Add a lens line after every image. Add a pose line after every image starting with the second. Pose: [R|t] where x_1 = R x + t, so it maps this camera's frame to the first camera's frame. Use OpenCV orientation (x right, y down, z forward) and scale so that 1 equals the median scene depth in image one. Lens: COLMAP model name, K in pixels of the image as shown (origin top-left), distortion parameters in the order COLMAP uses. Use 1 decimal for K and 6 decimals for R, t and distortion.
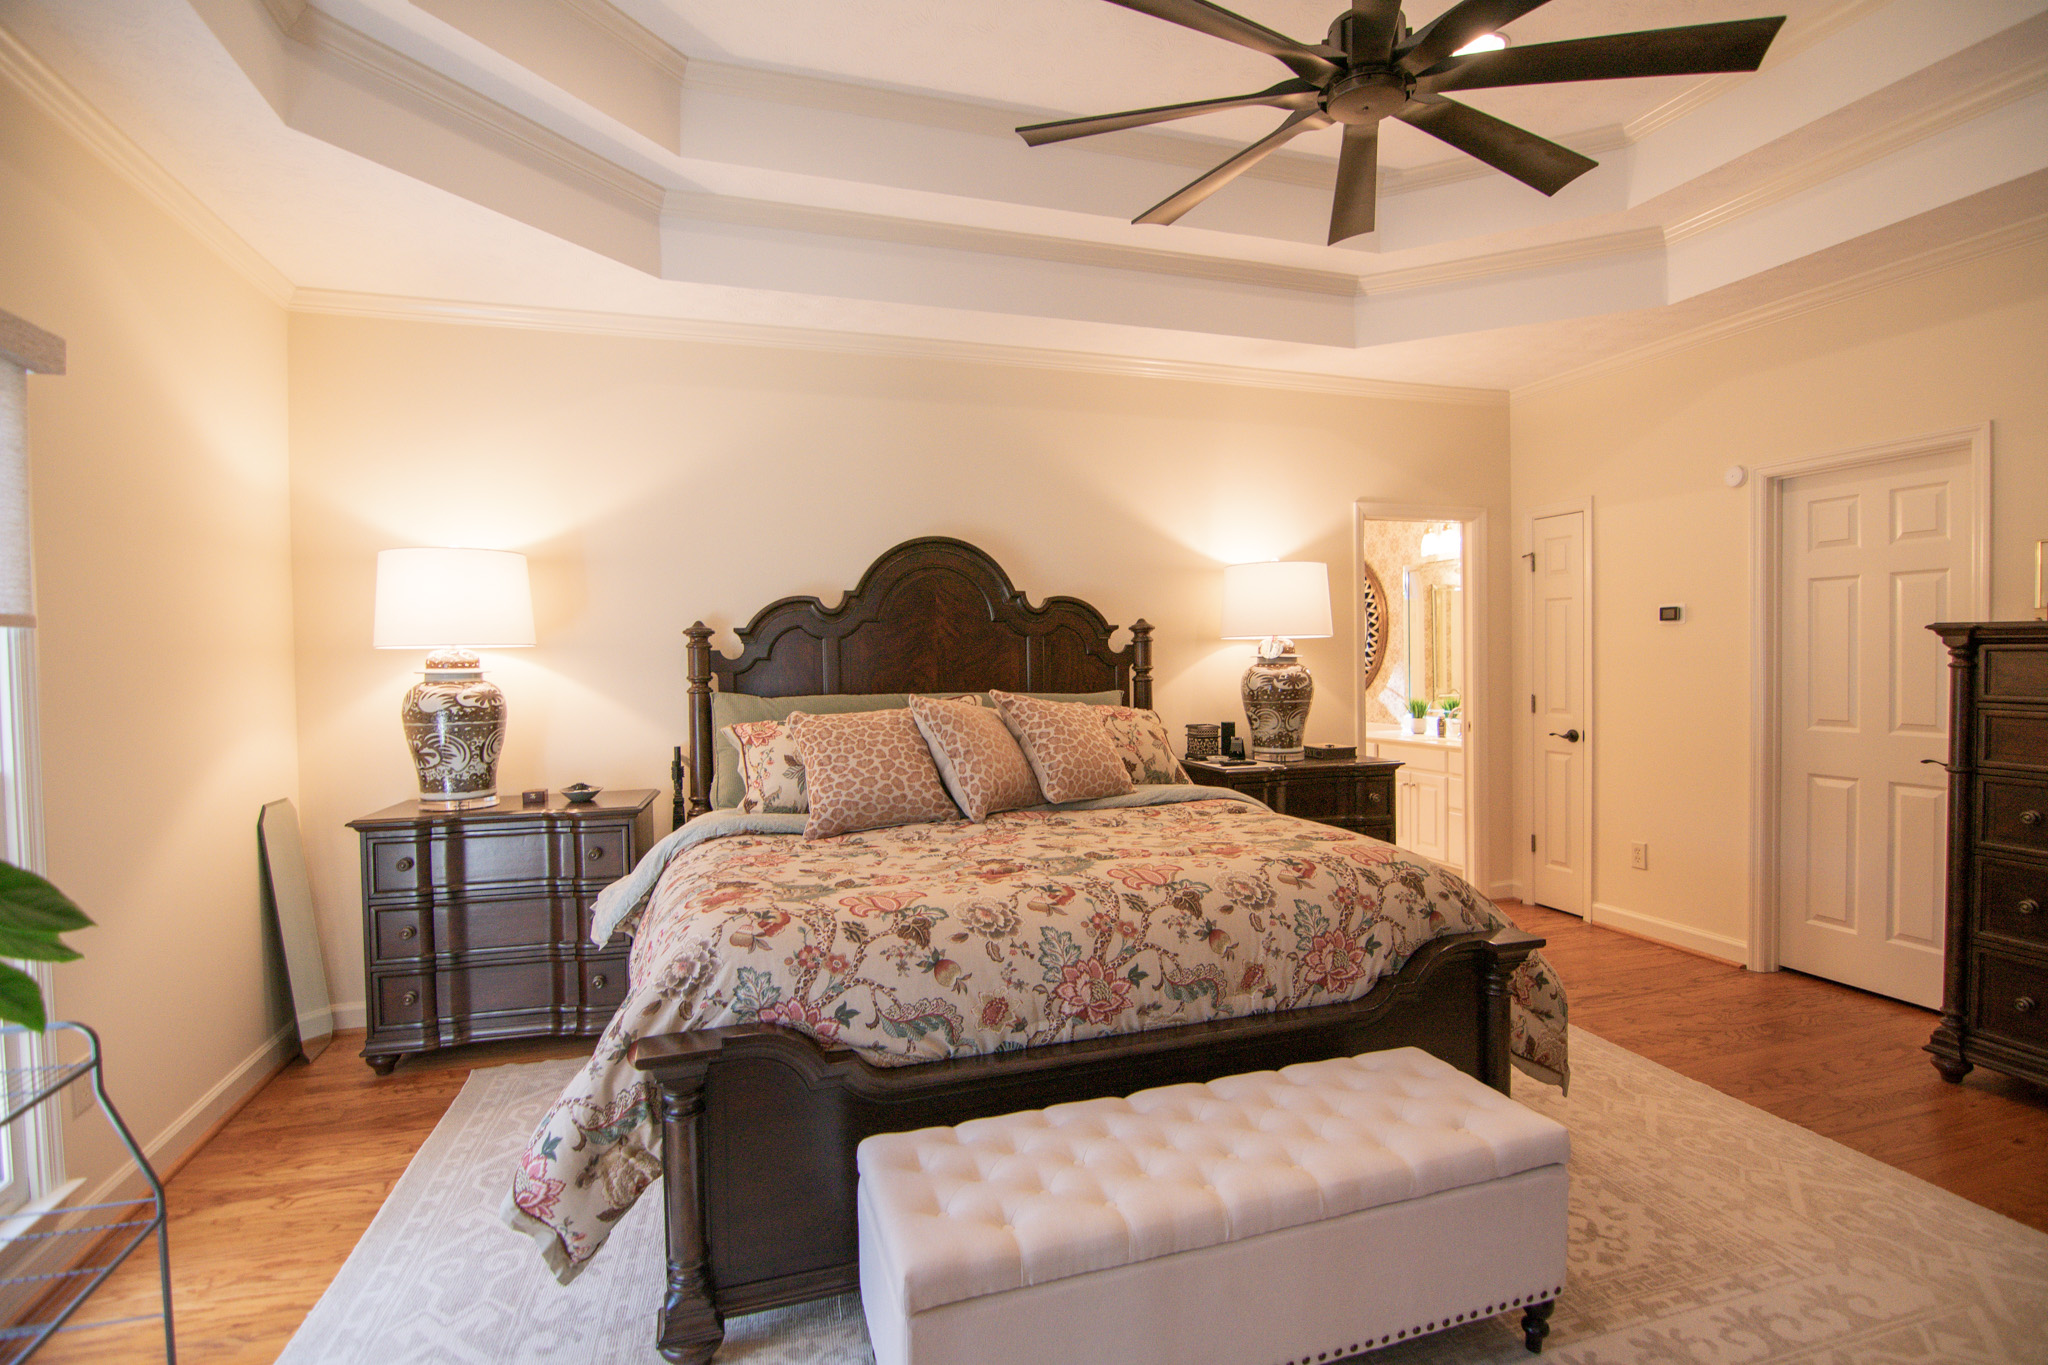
lens RADIAL K [[988.7, 0, 1035.1], [0, 988.7, 683.4], [0, 0, 1]] dist [0.003772, -0.019304]
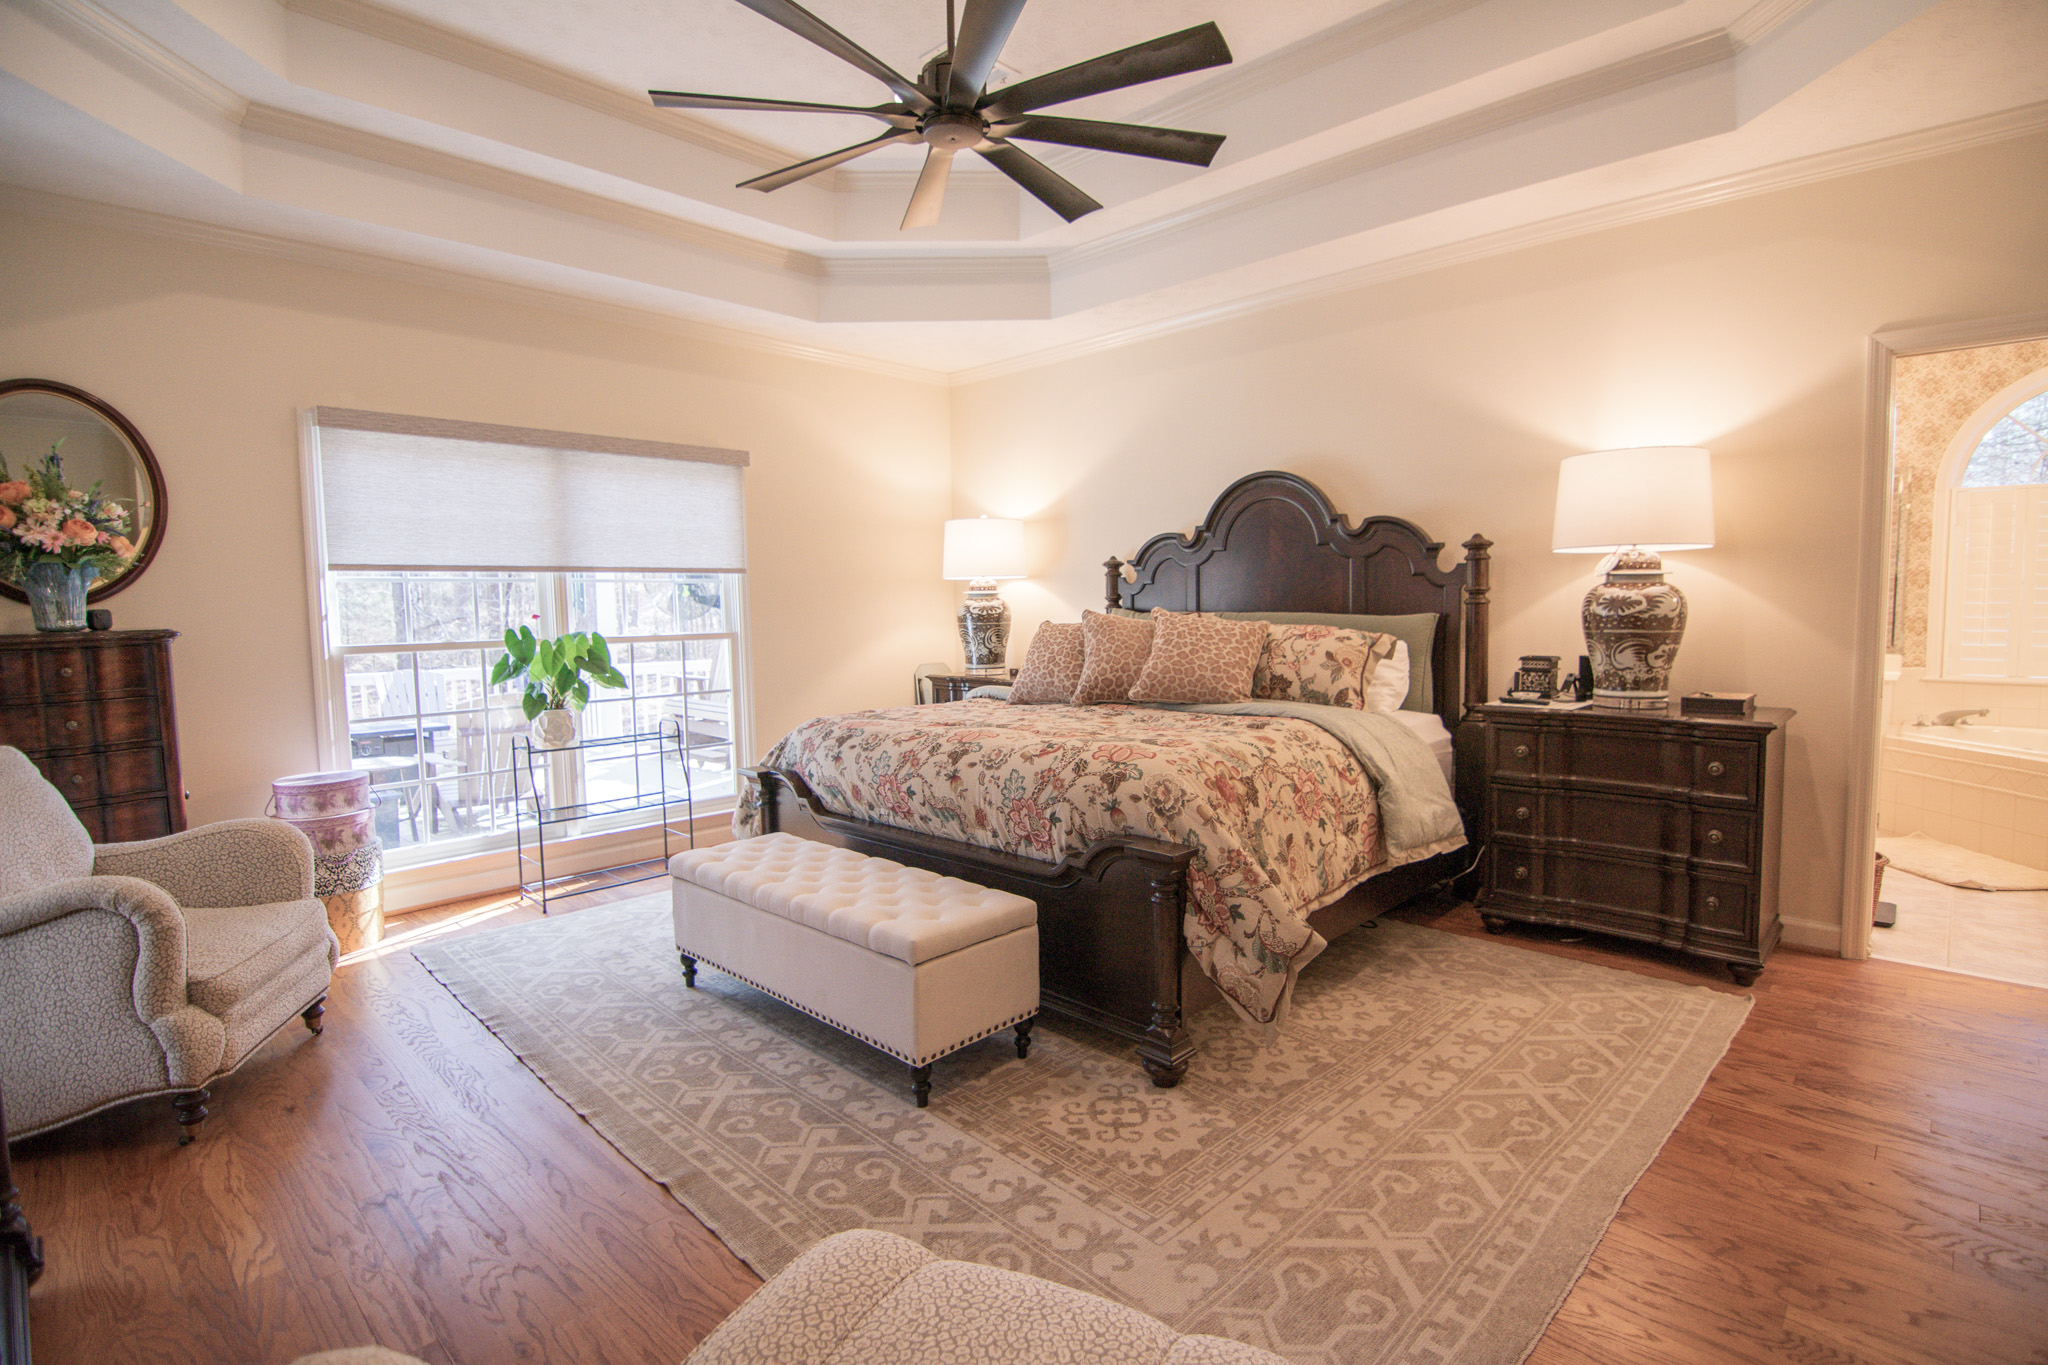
lens RADIAL K [[988.7, 0, 1035.1], [0, 988.7, 683.4], [0, 0, 1]] dist [0.003772, -0.019304]
pose [[0.468947, 0.077945, -0.879780, 0.827622], [-0.014177, 0.996634, 0.080742, 0.003414], [0.883112, -0.025391, 0.468474, 0.257344]]
